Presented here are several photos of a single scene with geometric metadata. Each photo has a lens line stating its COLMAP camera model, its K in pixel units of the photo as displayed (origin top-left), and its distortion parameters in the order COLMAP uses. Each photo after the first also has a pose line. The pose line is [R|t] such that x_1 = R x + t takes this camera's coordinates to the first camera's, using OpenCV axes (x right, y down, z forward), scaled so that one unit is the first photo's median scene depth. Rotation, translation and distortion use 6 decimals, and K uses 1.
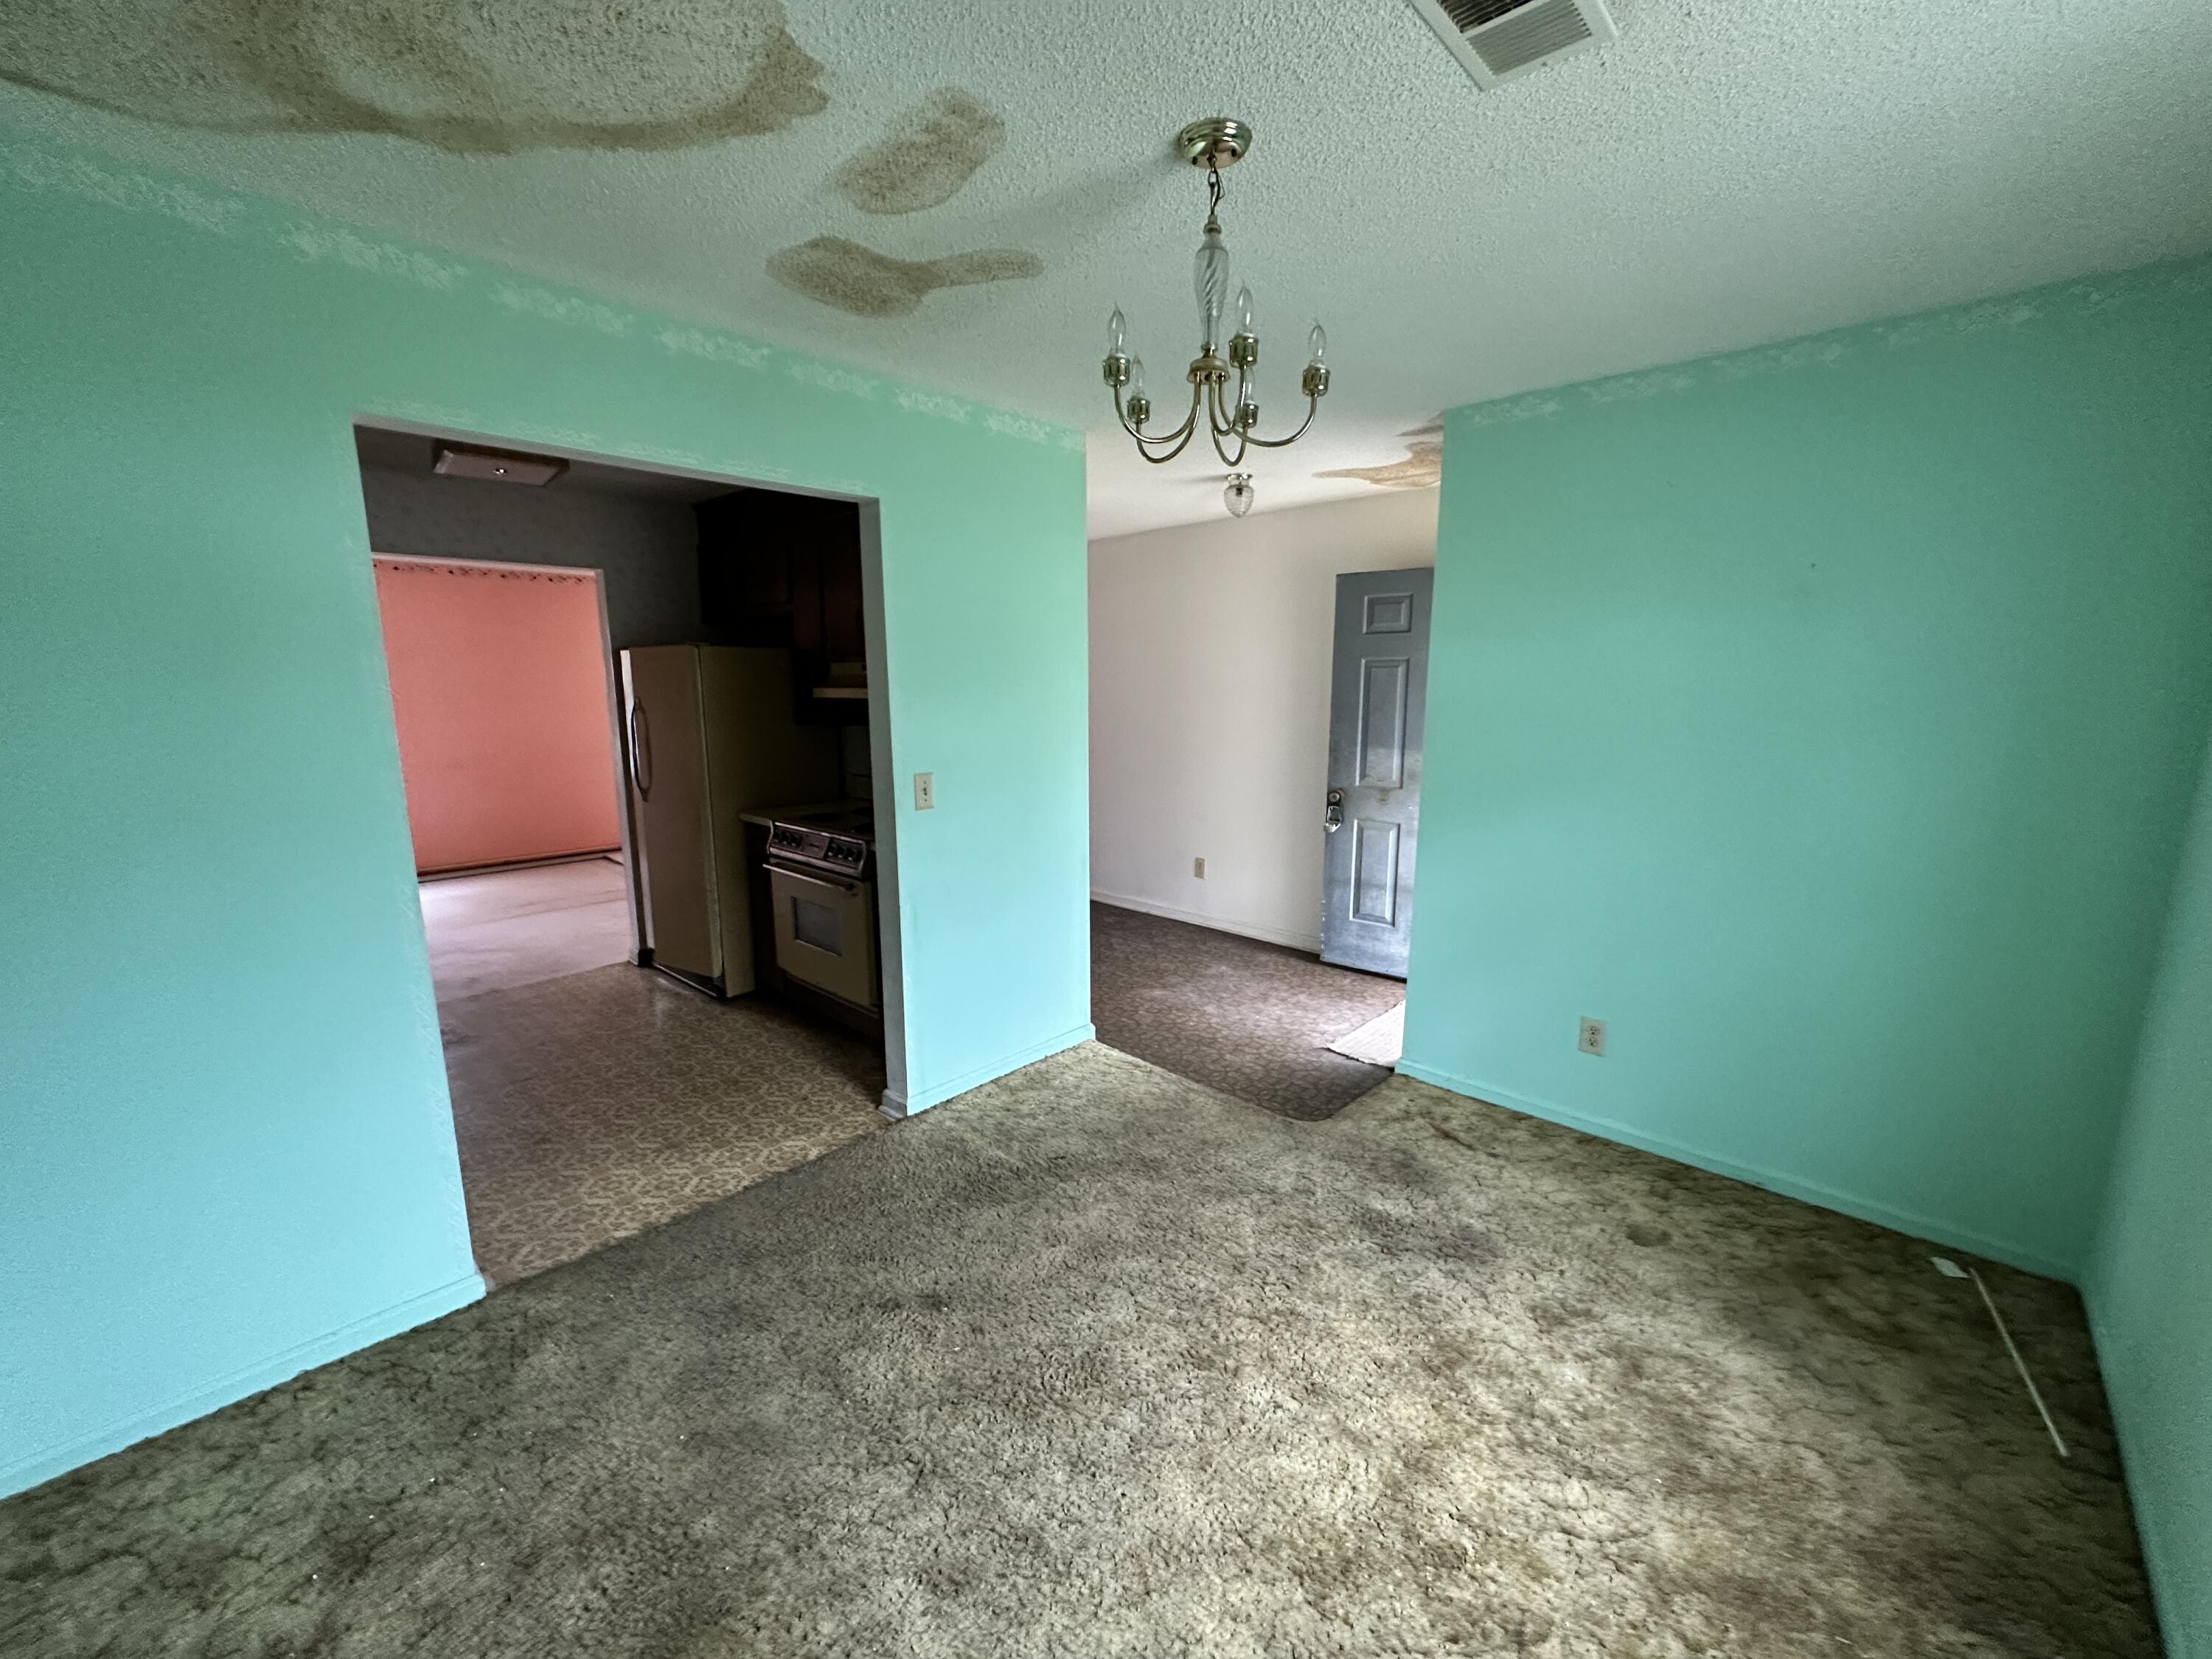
lens RADIAL K [[881.6, 0, 1103.7], [0, 881.6, 835.3], [0, 0, 1]] dist [-0.006123, 0.001013]
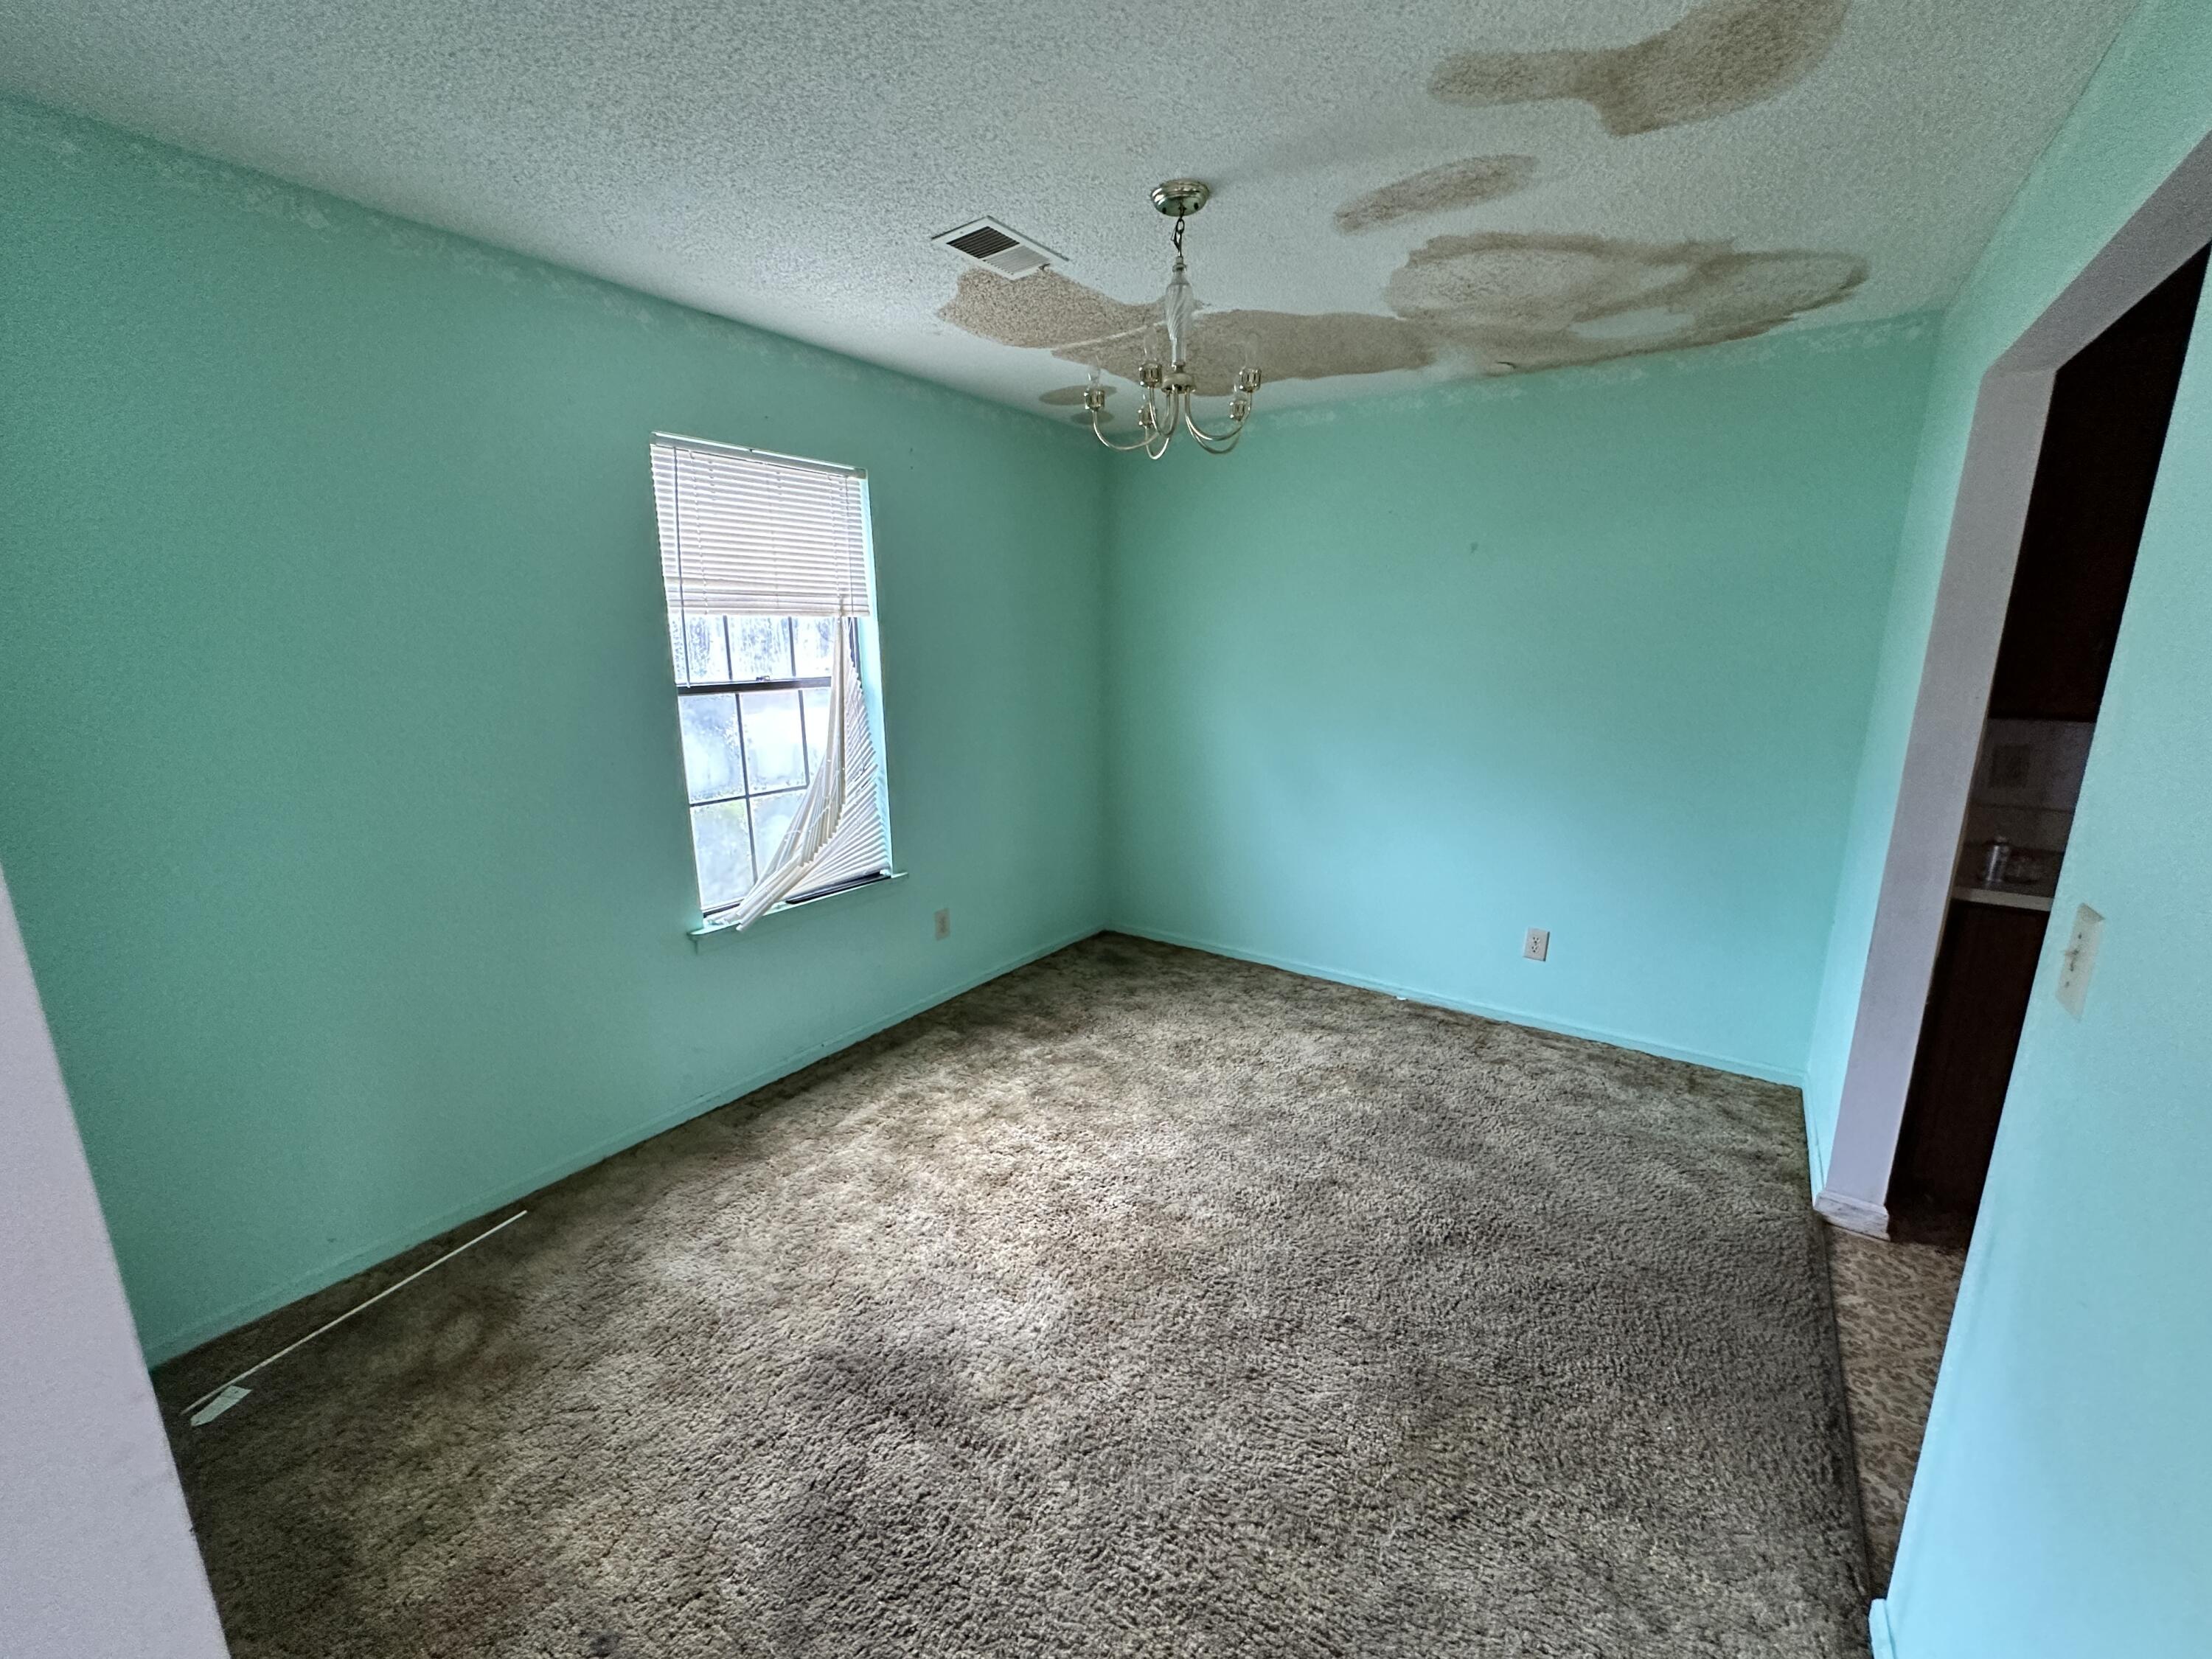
lens RADIAL K [[881.6, 0, 1098.9], [0, 881.6, 829.9], [0, 0, 1]] dist [-0.006123, 0.001013]
pose [[-0.992713, 0.029749, -0.116773, 0.319117], [-0.017726, 0.922454, 0.385700, -0.349493], [0.119192, 0.384959, -0.915205, 1.928325]]
